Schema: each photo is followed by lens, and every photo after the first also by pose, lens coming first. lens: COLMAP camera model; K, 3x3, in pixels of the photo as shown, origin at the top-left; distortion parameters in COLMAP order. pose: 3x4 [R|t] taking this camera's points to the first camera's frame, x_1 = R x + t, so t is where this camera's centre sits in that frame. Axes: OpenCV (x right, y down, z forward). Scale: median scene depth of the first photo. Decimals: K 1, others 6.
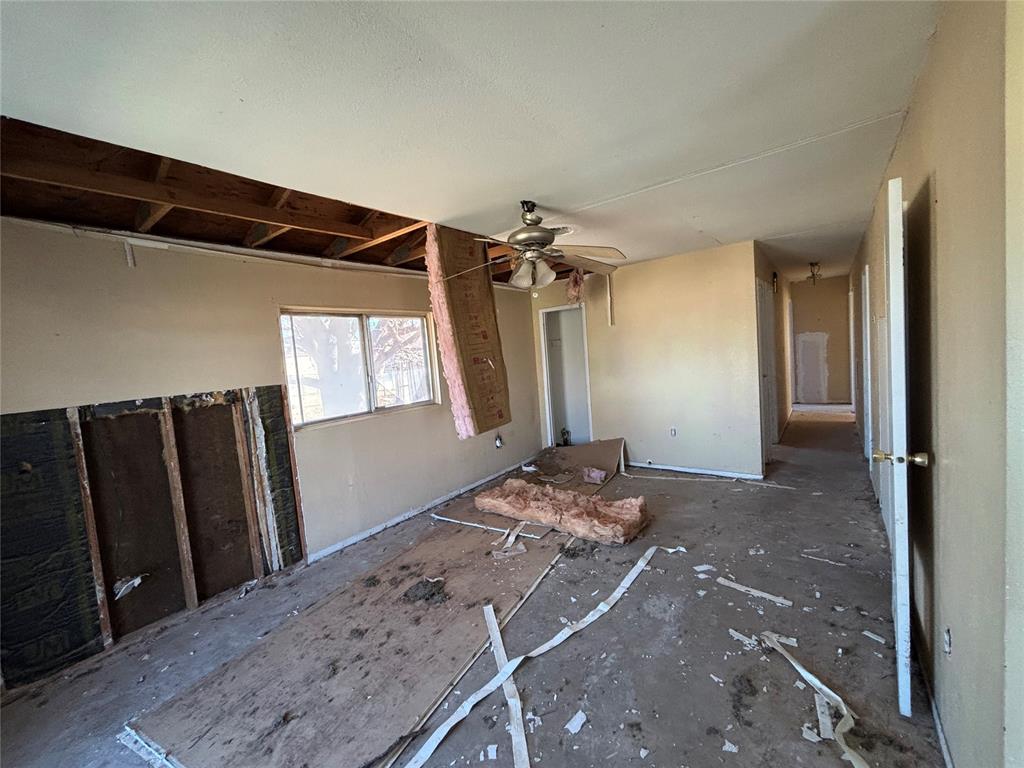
lens RADIAL K [[417.6, 0, 512.0], [0, 417.6, 384.0], [0, 0, 1]] dist [0.002966, 0.000219]
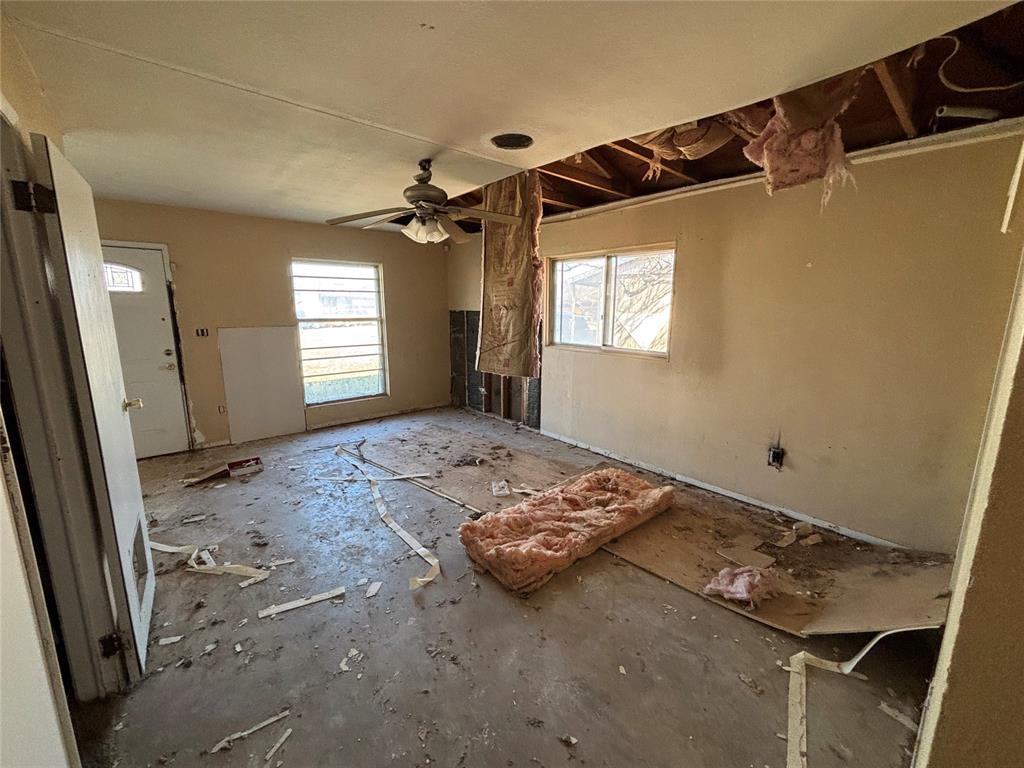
lens RADIAL K [[417.6, 0, 512.0], [0, 417.6, 384.0], [0, 0, 1]] dist [0.002966, 0.000219]
pose [[-0.213293, 0.258686, -0.942119, 1.038793], [-0.064490, 0.958478, 0.277778, -0.174437], [0.974857, 0.120005, -0.187754, 1.339131]]
